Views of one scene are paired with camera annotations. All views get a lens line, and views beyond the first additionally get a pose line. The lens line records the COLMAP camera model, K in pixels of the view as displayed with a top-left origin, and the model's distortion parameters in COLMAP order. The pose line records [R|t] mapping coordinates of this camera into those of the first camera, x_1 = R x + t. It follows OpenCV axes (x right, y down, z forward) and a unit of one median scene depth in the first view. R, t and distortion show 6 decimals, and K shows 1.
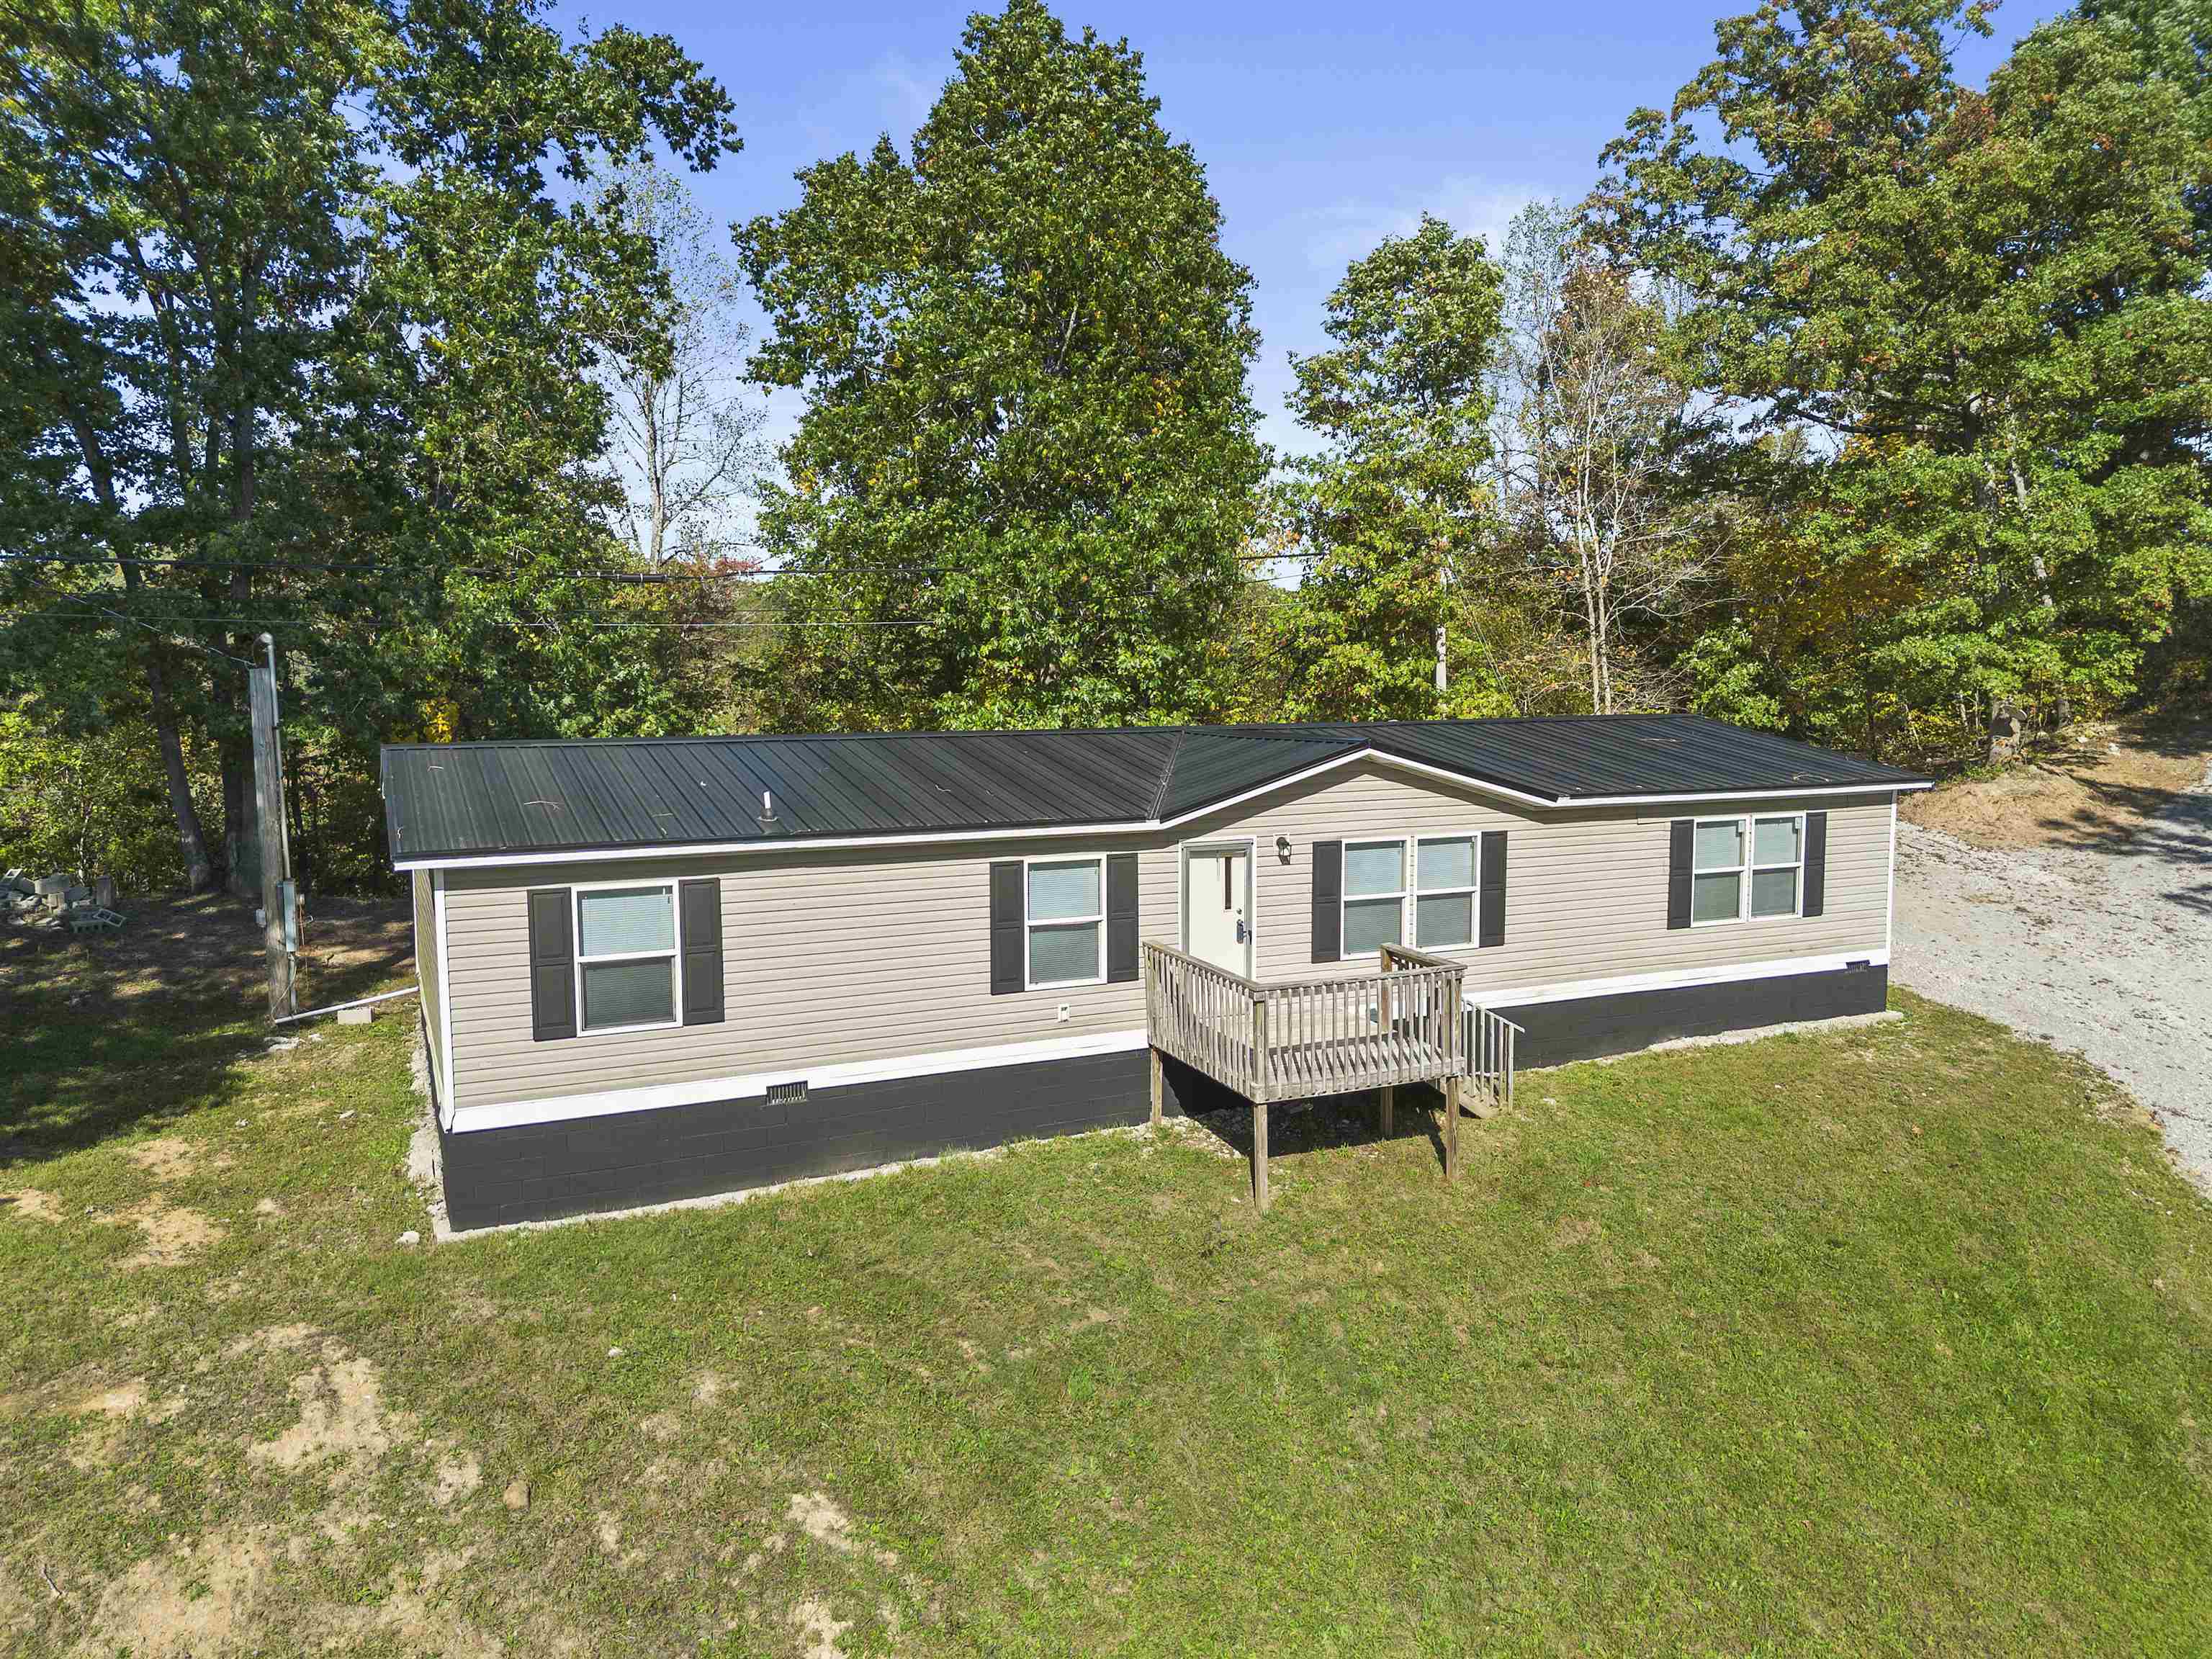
lens RADIAL K [[1589.7, 0, 1115.9], [0, 1589.7, 819.5], [0, 0, 1]] dist [0.065317, -0.065825]
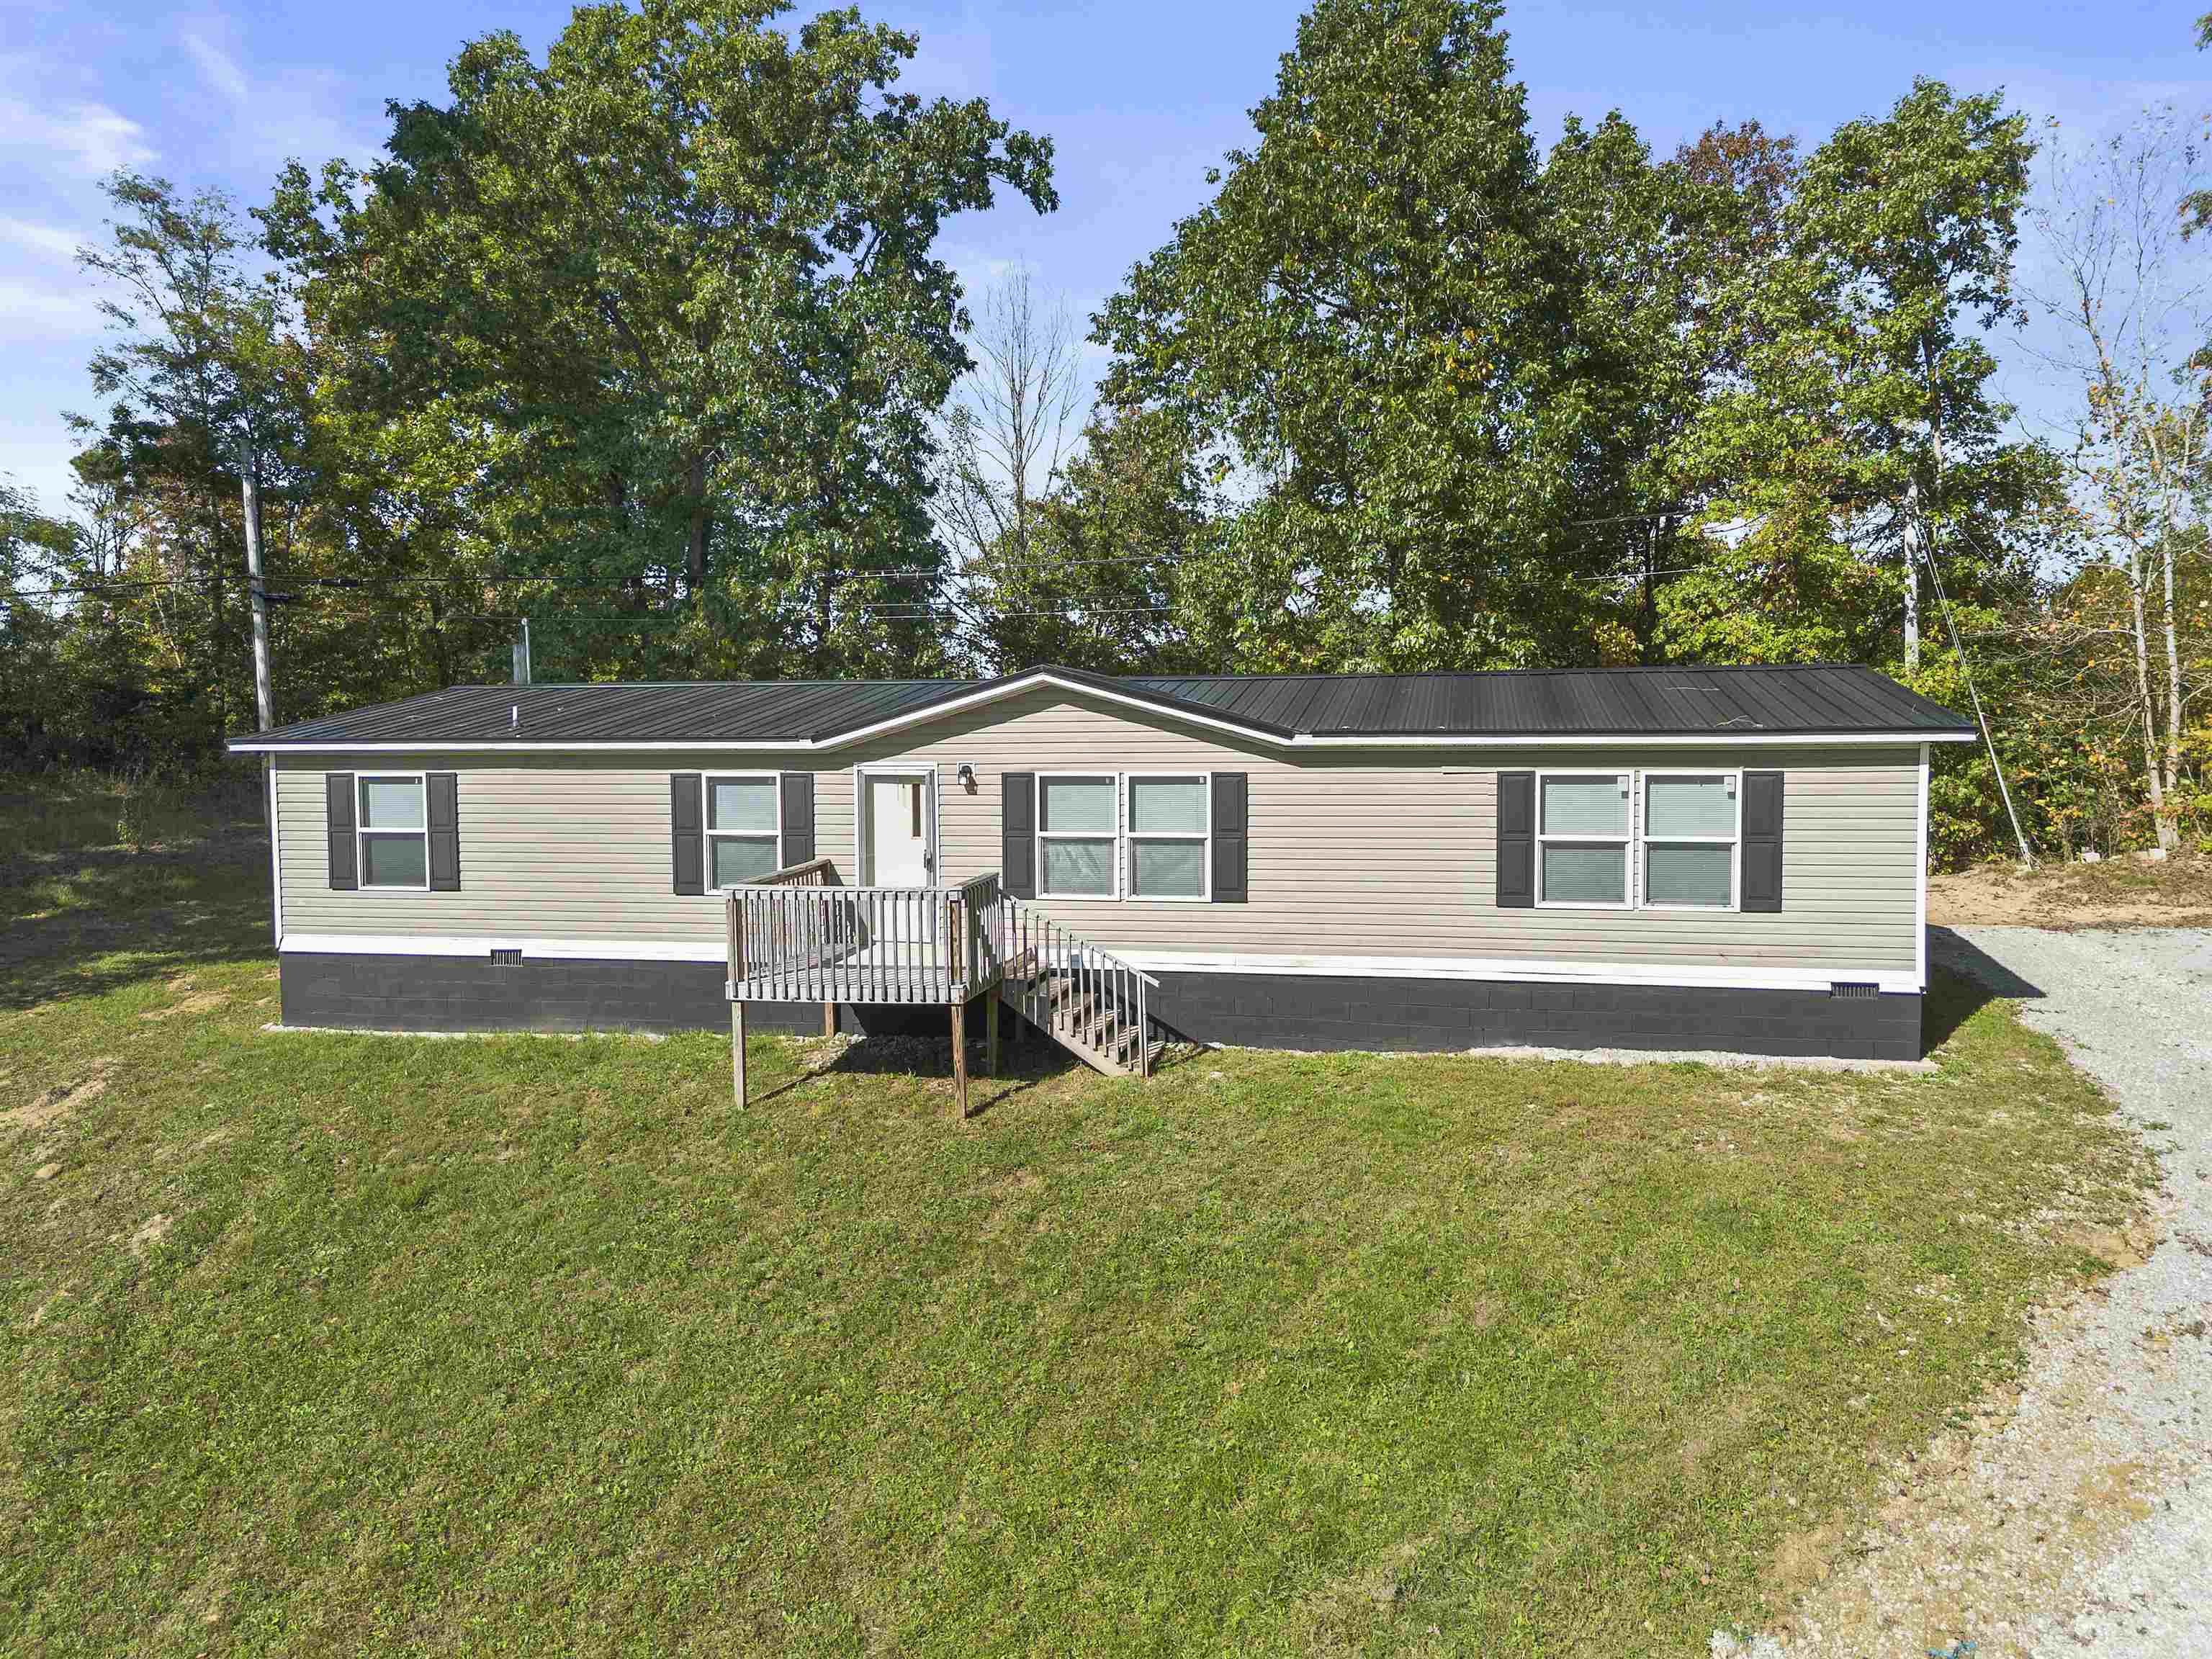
lens RADIAL K [[1579.2, 0, 1117.8], [0, 1579.2, 836.9], [0, 0, 1]] dist [0.057548, -0.045859]
pose [[0.795258, 0.036938, -0.605144, 0.752845], [-0.056171, 0.998338, -0.012879, 0.060637], [0.603663, 0.044234, 0.796012, 0.276310]]
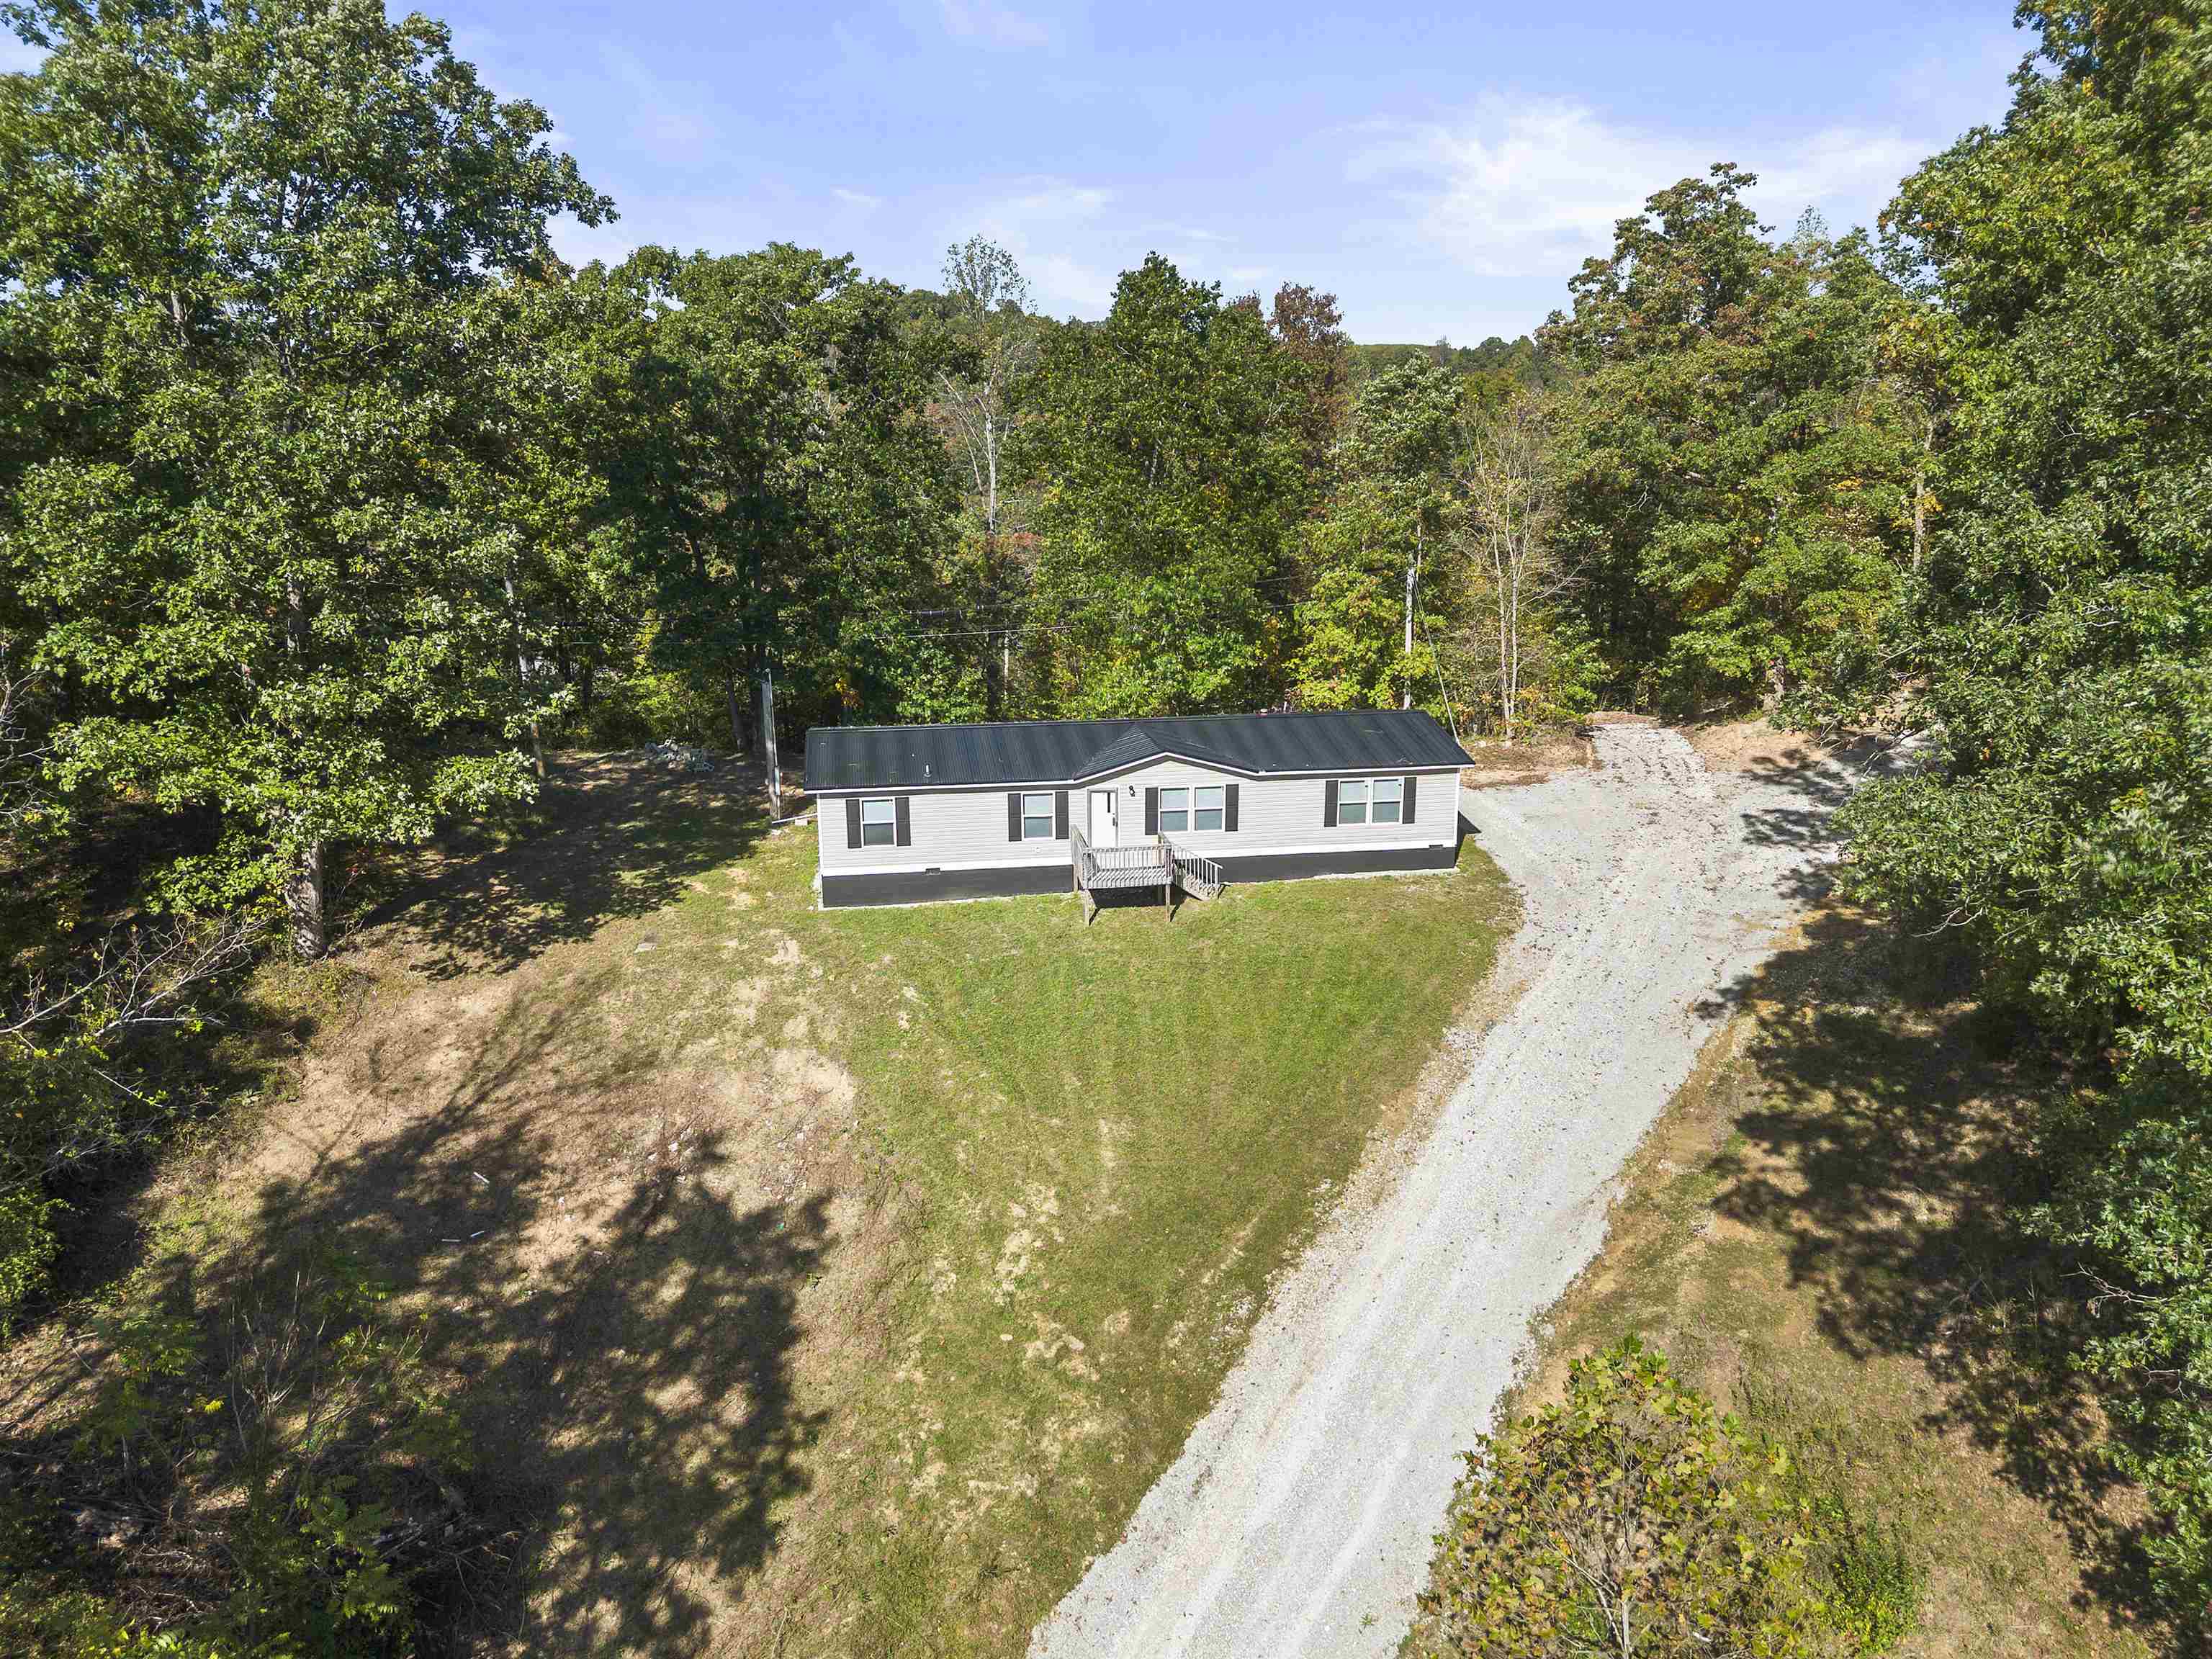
lens RADIAL K [[1589.7, 0, 1115.9], [0, 1589.7, 819.5], [0, 0, 1]] dist [0.065317, -0.065825]
pose [[0.961972, 0.069824, -0.264074, 0.731343], [-0.028266, 0.987032, 0.158015, -0.324137], [0.271683, -0.144541, 0.951471, -1.371668]]
